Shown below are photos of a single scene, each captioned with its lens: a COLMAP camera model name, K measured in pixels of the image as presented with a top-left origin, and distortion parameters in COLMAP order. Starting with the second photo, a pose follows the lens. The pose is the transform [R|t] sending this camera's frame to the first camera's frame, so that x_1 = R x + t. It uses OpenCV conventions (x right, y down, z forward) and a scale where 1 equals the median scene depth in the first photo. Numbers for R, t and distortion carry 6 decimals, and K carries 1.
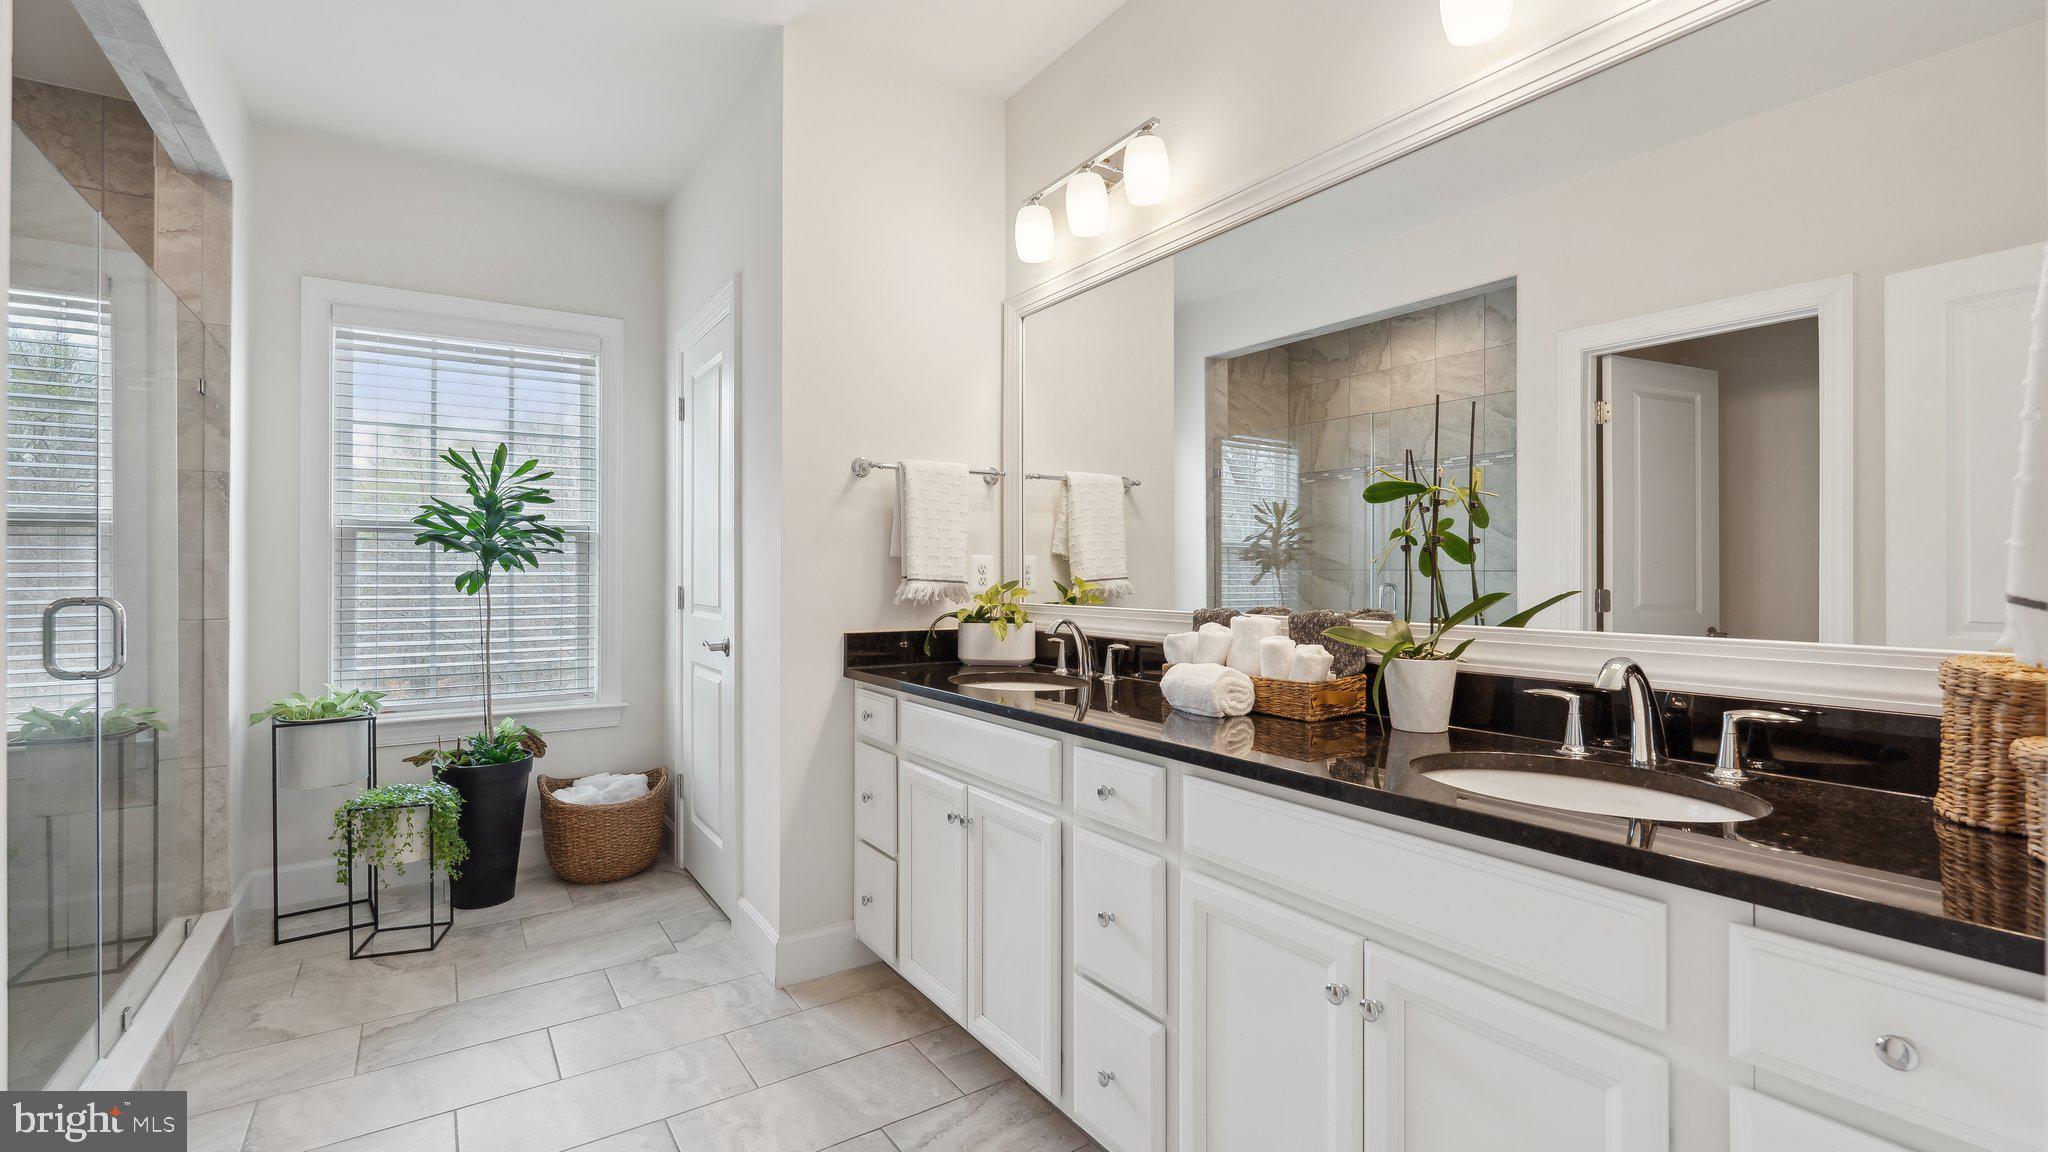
lens RADIAL K [[904.6, 0, 1019.5], [0, 904.6, 574.3], [0, 0, 1]] dist [-0.001994, -0.000143]
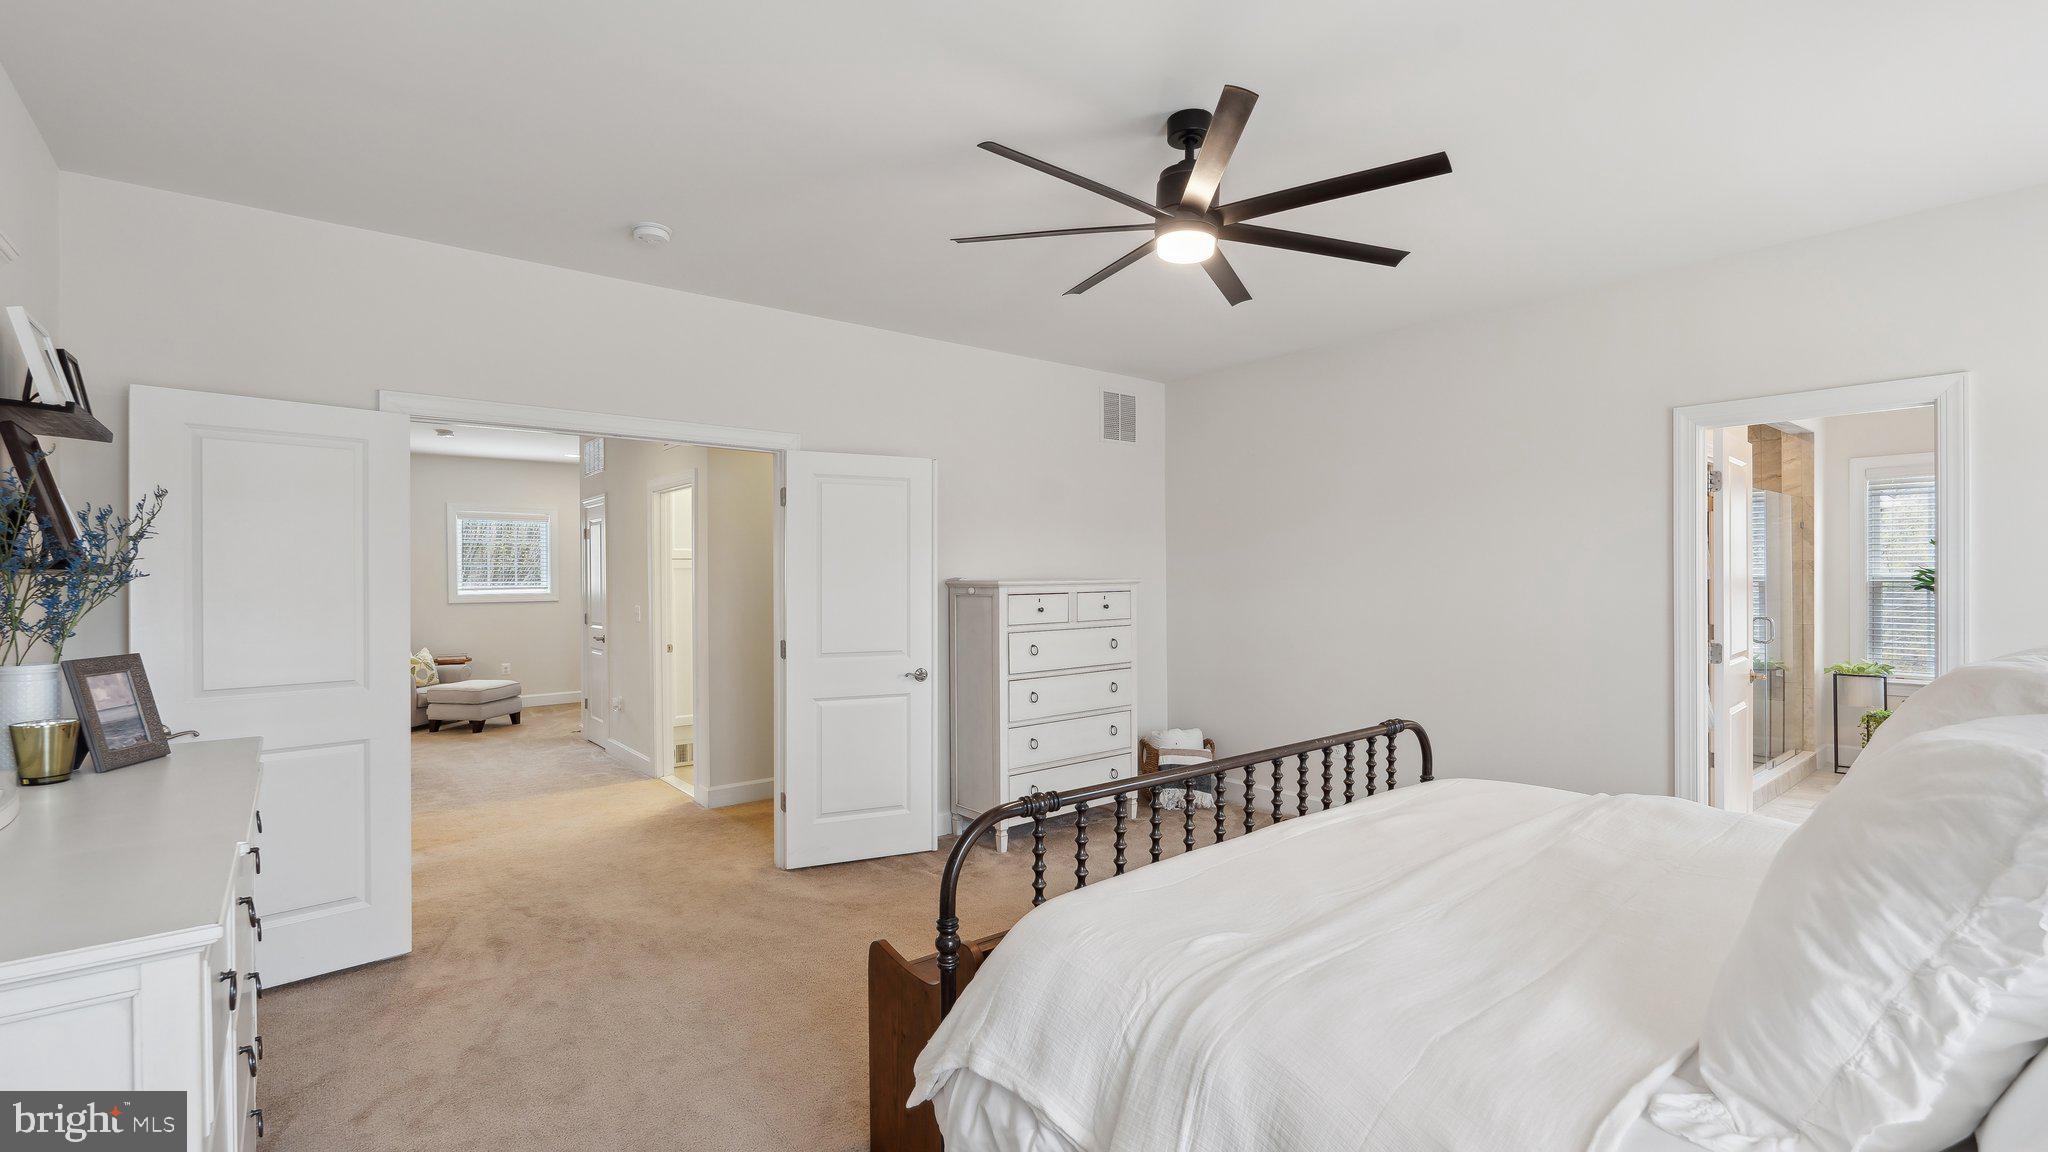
lens RADIAL K [[904.6, 0, 1026.0], [0, 904.6, 572.1], [0, 0, 1]] dist [-0.001994, -0.000143]
pose [[0.106771, -0.007074, -0.994258, 1.178632], [-0.001215, 0.999973, -0.007245, -0.065250], [0.994283, 0.001981, 0.106760, -1.221159]]
